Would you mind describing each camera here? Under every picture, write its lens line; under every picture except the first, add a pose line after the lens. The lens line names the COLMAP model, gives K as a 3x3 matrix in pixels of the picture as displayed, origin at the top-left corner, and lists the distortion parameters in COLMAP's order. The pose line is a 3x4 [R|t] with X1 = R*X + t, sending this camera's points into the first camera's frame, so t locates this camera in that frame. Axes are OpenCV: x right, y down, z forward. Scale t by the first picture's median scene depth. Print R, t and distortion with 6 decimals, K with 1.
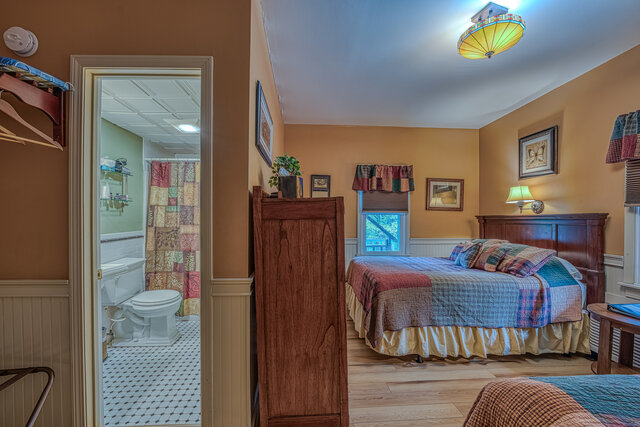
lens RADIAL K [[256.8, 0, 319.1], [0, 256.8, 215.7], [0, 0, 1]] dist [-0.025647, 0.000902]
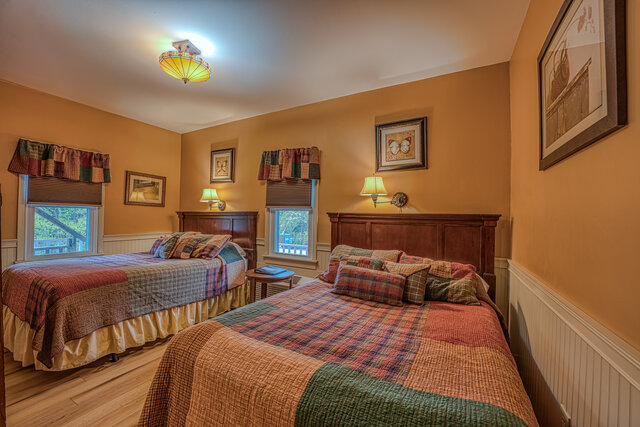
lens RADIAL K [[256.8, 0, 319.1], [0, 256.8, 215.7], [0, 0, 1]] dist [-0.025647, 0.000902]
pose [[0.506021, 0.007515, 0.862489, -0.036763], [-0.021298, 0.999766, 0.003784, 0.001162], [-0.862258, -0.020284, 0.506062, -0.141814]]
